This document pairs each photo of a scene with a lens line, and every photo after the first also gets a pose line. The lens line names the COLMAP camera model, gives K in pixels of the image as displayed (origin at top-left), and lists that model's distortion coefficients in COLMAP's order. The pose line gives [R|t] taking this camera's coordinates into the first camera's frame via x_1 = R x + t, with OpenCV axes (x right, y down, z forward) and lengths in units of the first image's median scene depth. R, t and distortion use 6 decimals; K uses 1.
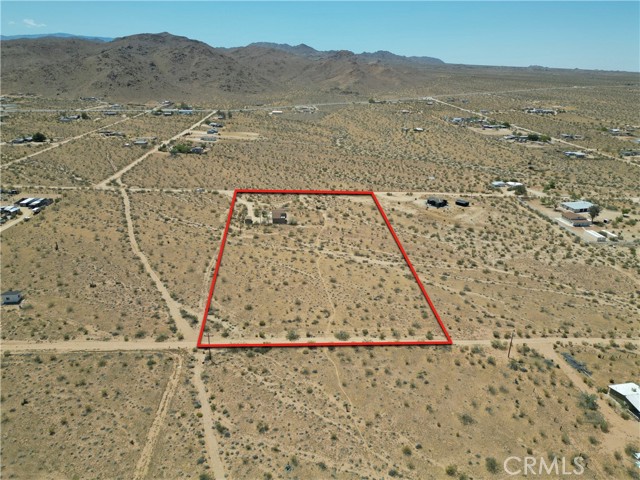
lens RADIAL K [[450.6, 0, 321.1], [0, 450.6, 240.0], [0, 0, 1]] dist [0.053474, -0.036637]
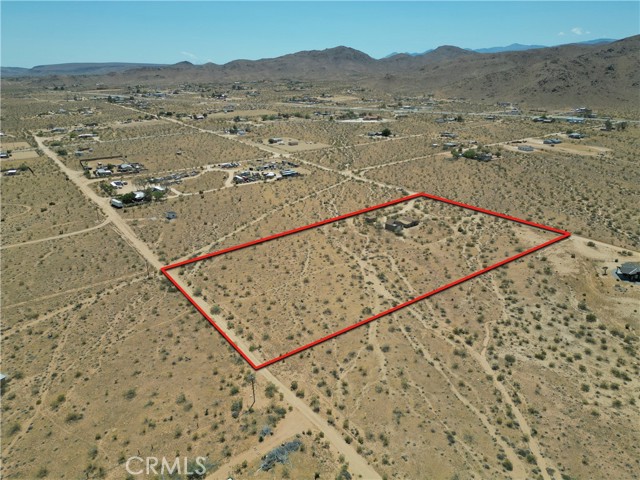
lens RADIAL K [[450.6, 0, 317.8], [0, 450.6, 243.6], [0, 0, 1]] dist [0.053474, -0.036637]
pose [[0.534287, 0.278916, -0.797962, 0.690687], [-0.283956, 0.948360, 0.141359, -0.116462], [0.796183, 0.151060, 0.585896, 0.350579]]
